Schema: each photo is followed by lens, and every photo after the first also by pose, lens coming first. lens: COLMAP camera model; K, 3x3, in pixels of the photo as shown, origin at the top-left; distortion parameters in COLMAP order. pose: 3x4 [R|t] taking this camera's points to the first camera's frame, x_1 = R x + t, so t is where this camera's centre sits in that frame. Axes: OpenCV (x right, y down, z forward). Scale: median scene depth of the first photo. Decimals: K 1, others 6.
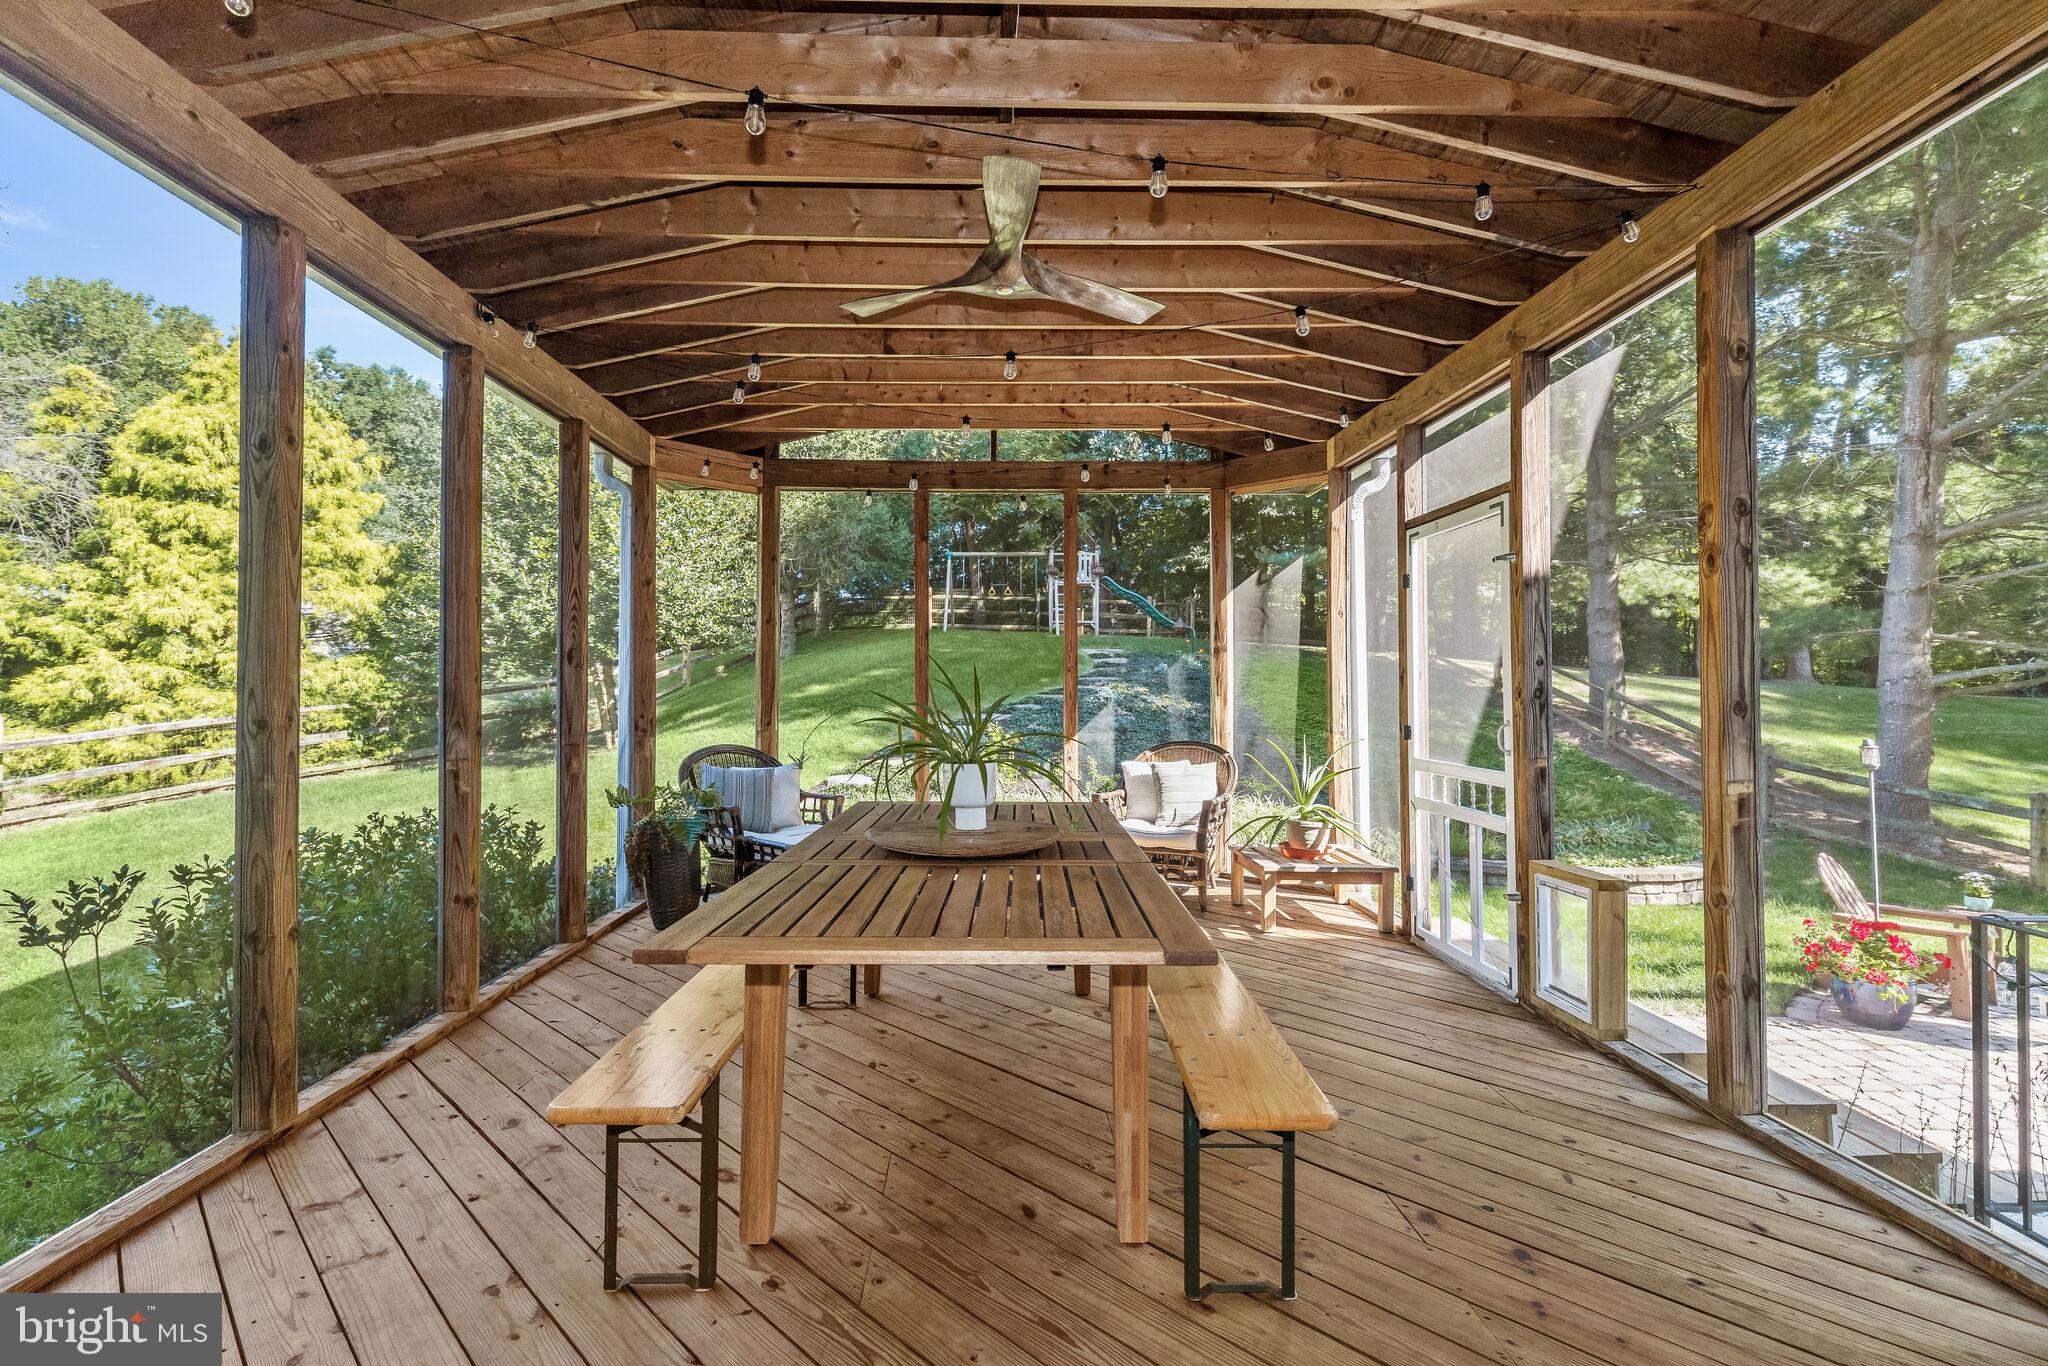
lens RADIAL K [[946.2, 0, 1034.9], [0, 946.2, 676.0], [0, 0, 1]] dist [0.010654, -0.001174]
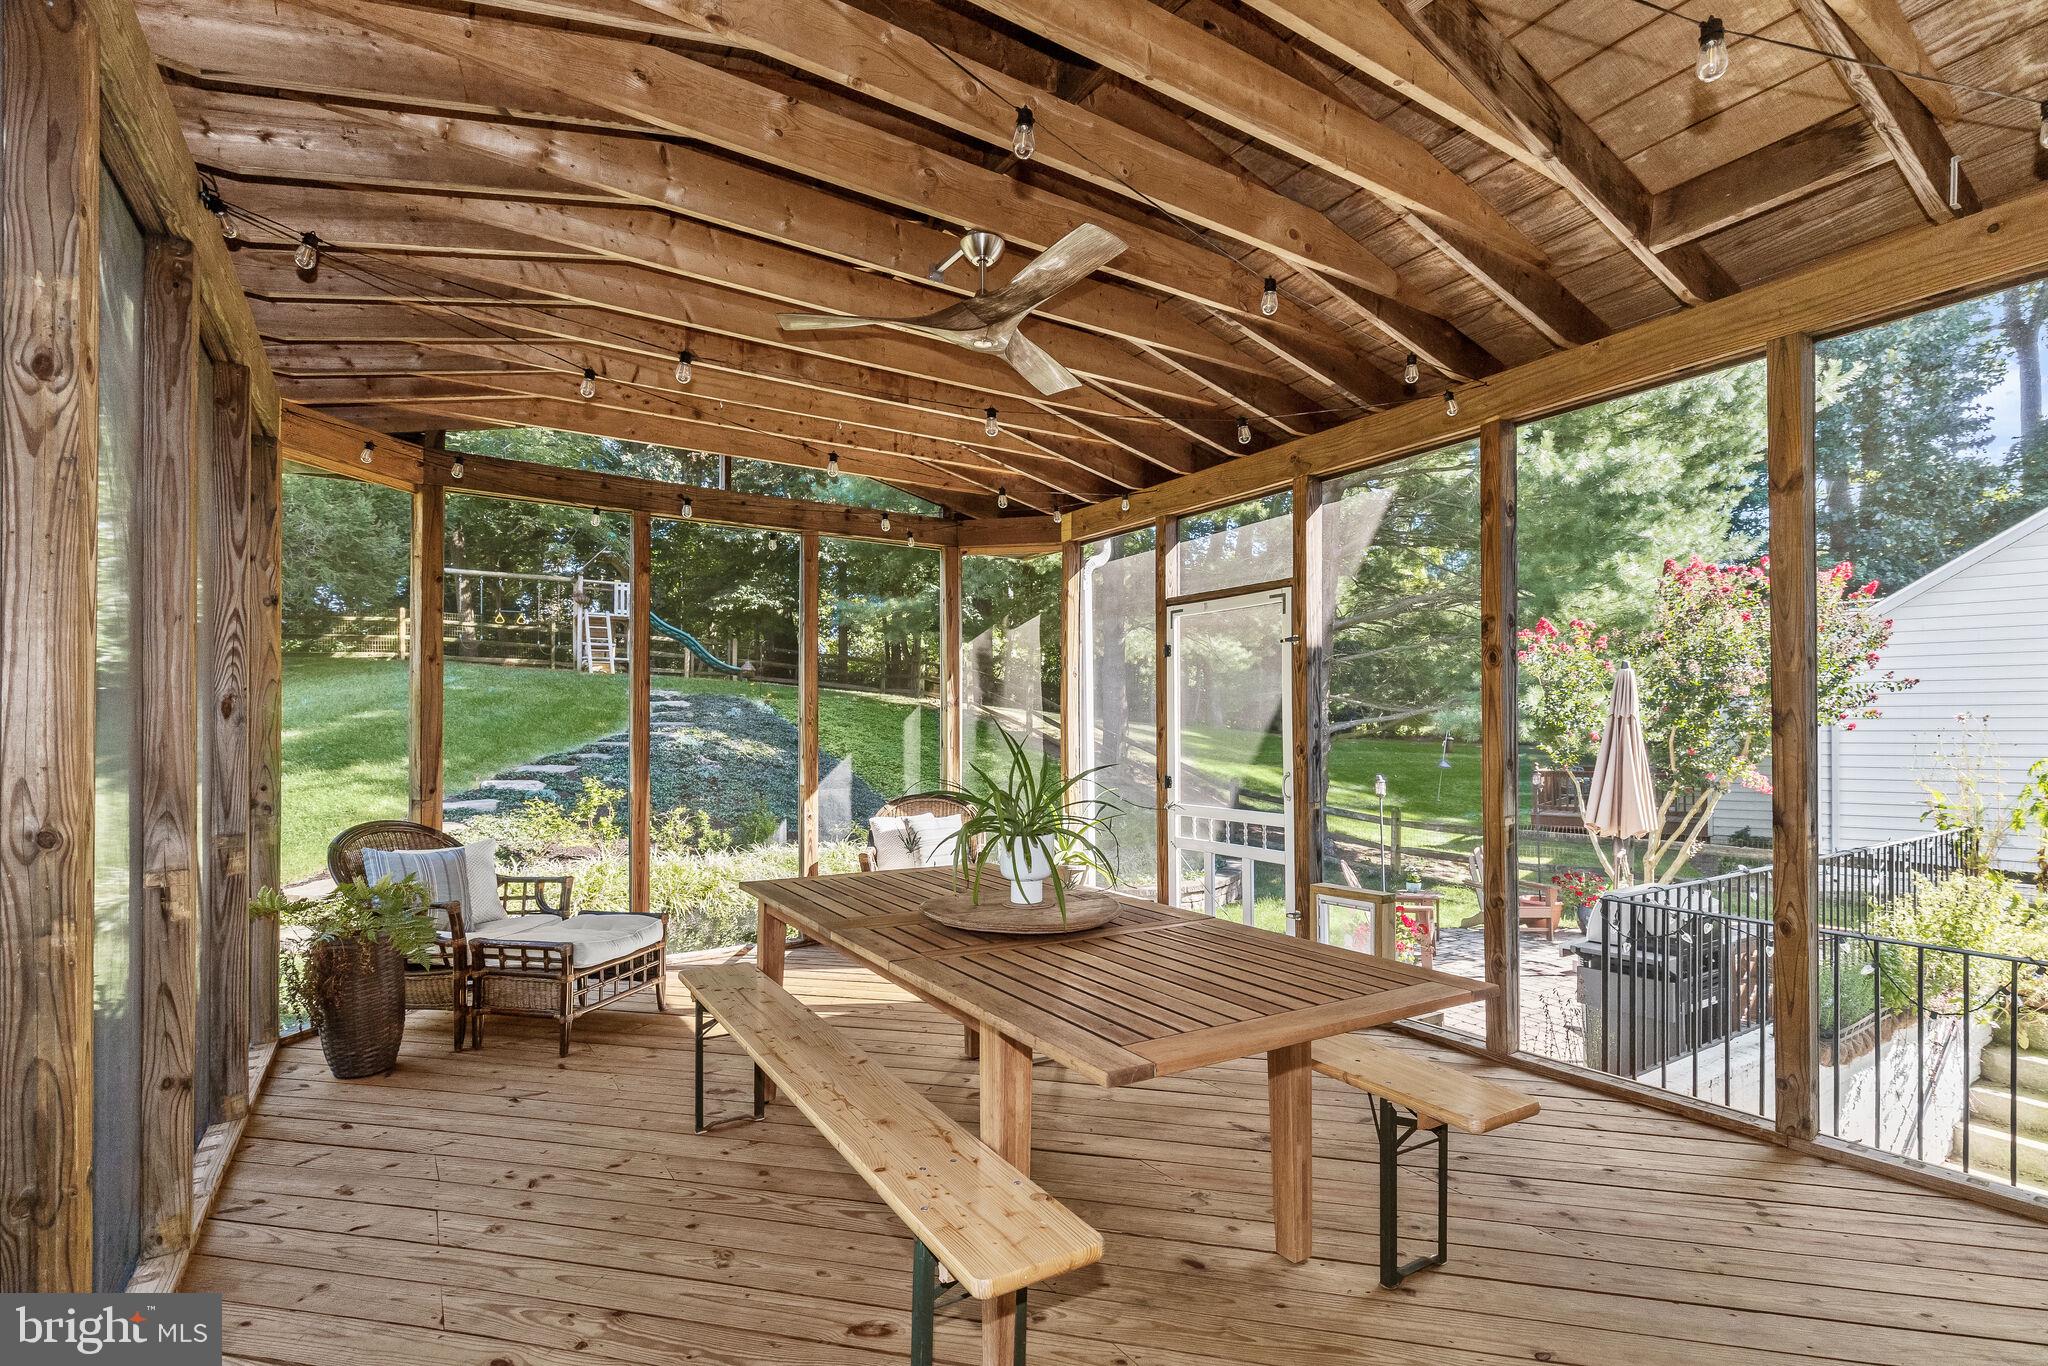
lens RADIAL K [[946.2, 0, 1041.9], [0, 946.2, 723.2], [0, 0, 1]] dist [0.010654, -0.001174]
pose [[0.853738, 0.003658, 0.520690, -0.145035], [-0.007406, 0.999959, 0.005119, -0.007198], [-0.520651, -0.008227, 0.853730, 0.041710]]
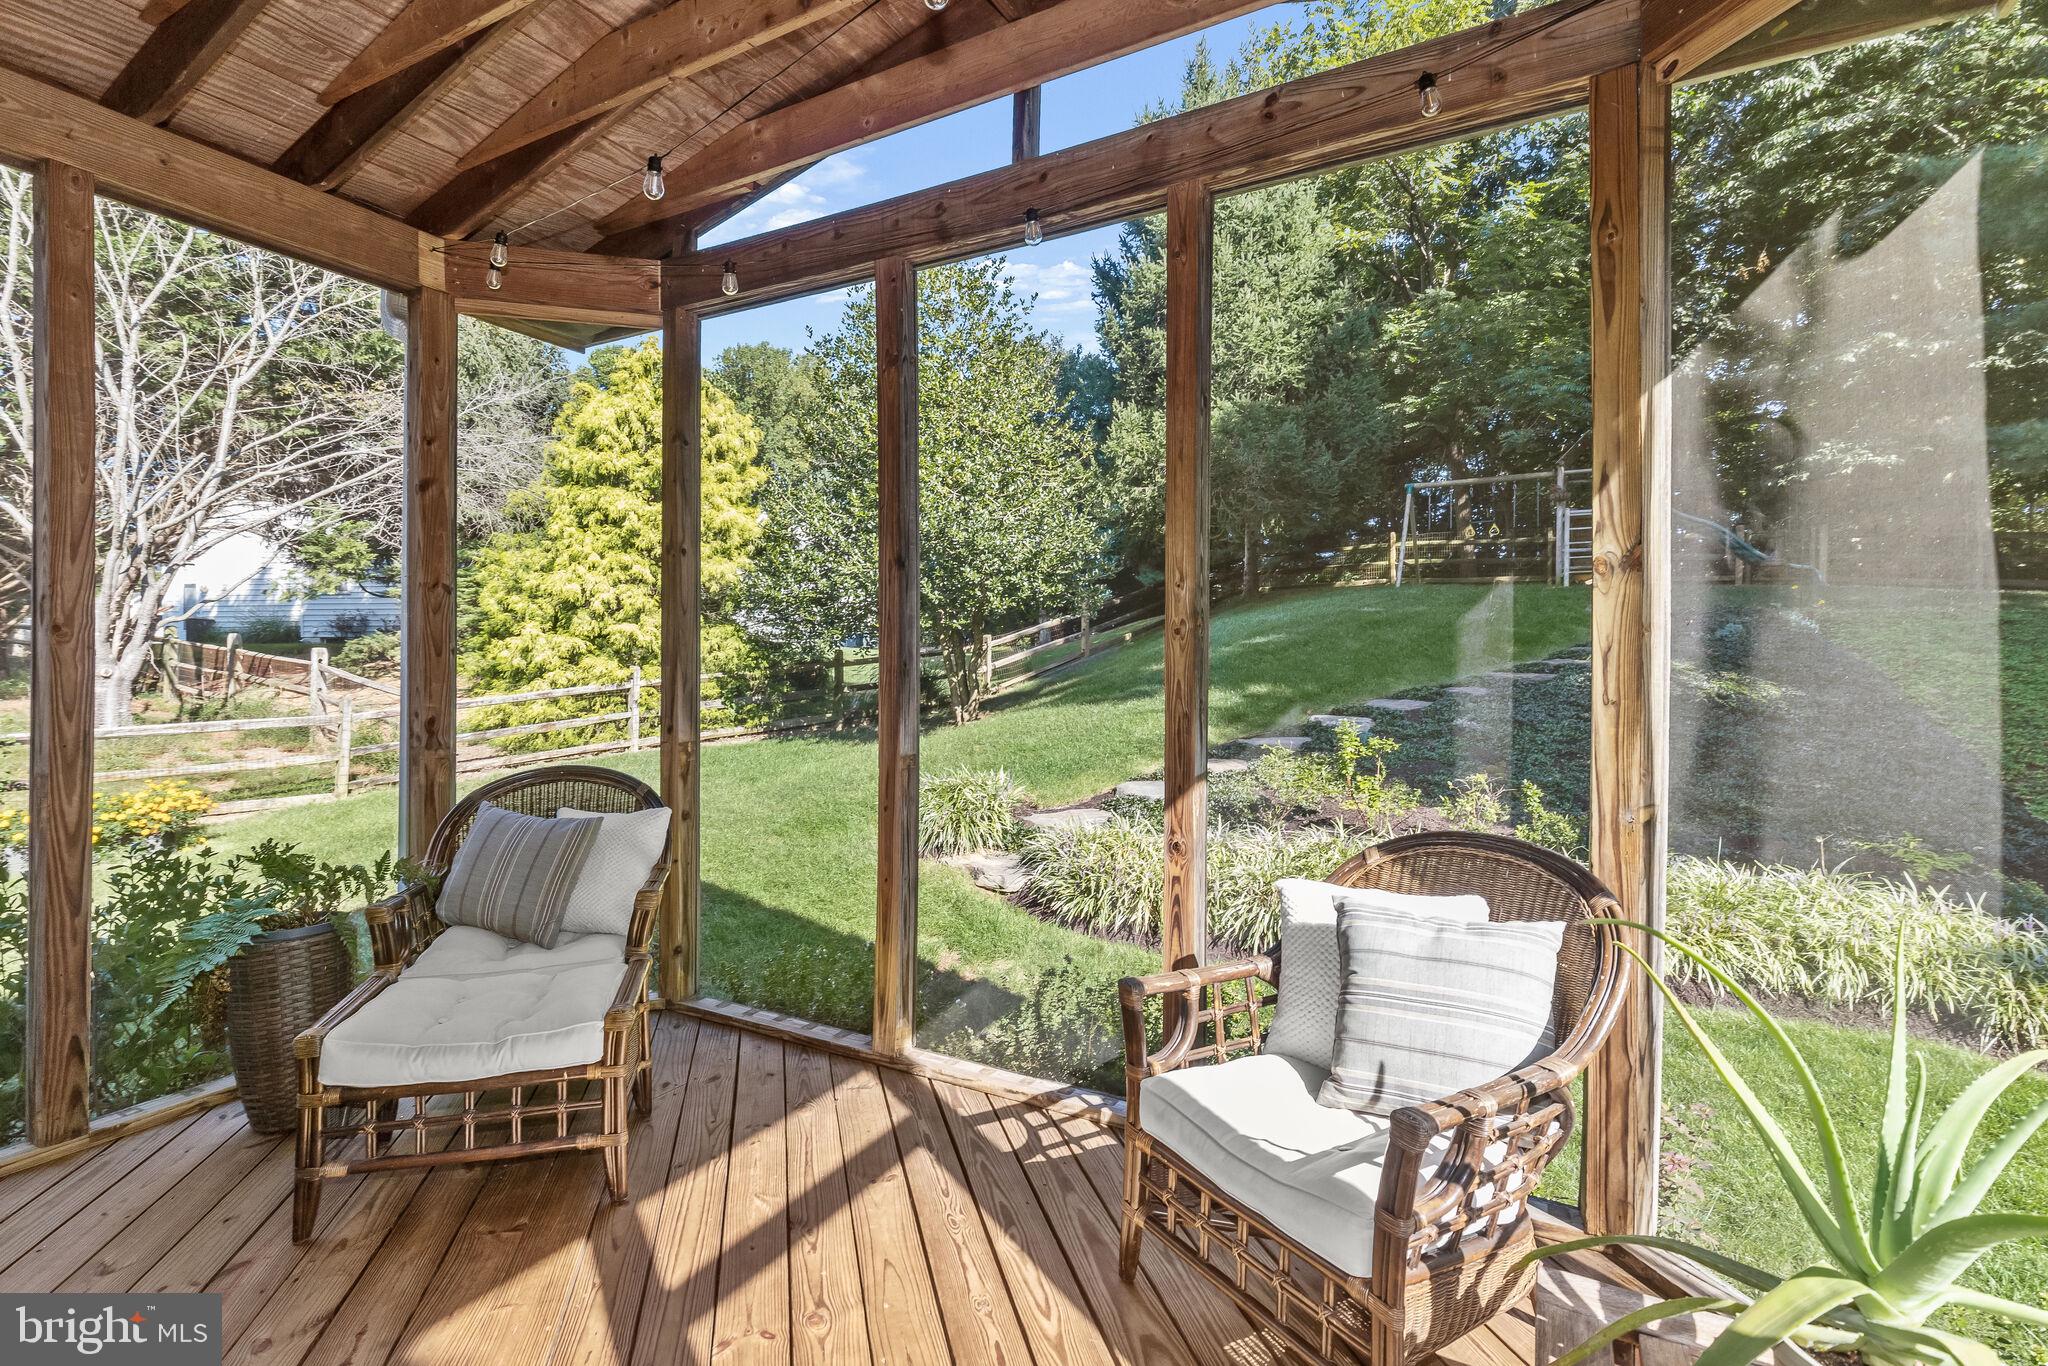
lens RADIAL K [[946.2, 0, 1031.7], [0, 946.2, 670.2], [0, 0, 1]] dist [0.010654, -0.001174]
pose [[0.850045, 0.012442, -0.526564, 0.110625], [0.001943, 0.999640, 0.026756, -0.000449], [0.526707, -0.023767, 0.849715, 0.347235]]
